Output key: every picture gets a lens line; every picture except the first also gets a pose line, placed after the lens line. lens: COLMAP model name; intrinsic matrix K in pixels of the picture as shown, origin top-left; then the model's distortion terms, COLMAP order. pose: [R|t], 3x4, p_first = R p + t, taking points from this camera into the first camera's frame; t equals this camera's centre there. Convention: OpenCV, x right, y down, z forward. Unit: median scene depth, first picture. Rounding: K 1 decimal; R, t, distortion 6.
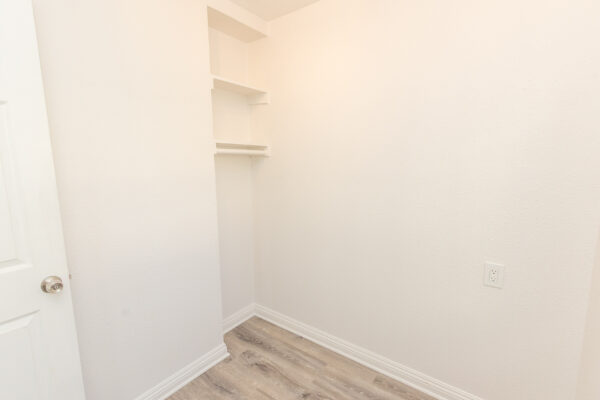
lens RADIAL K [[274.8, 0, 299.9], [0, 274.8, 199.4], [0, 0, 1]] dist [0.008027, -0.002306]
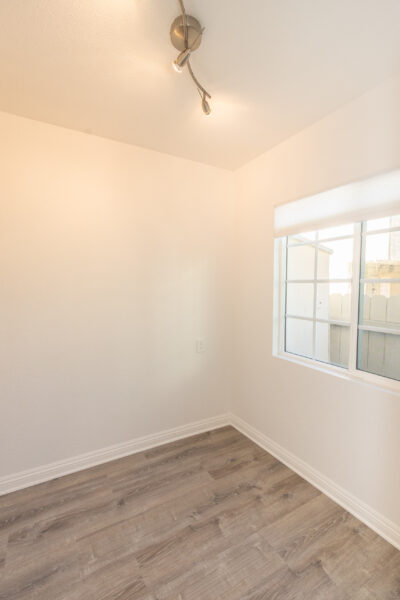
lens RADIAL K [[274.8, 0, 200.0], [0, 274.8, 300.5], [0, 0, 1]] dist [0.008027, -0.002306]
pose [[0.389911, -0.049372, 0.919528, -0.692562], [0.113768, 0.993494, 0.005102, -0.012207], [-0.913798, 0.102624, 0.392991, 0.218651]]
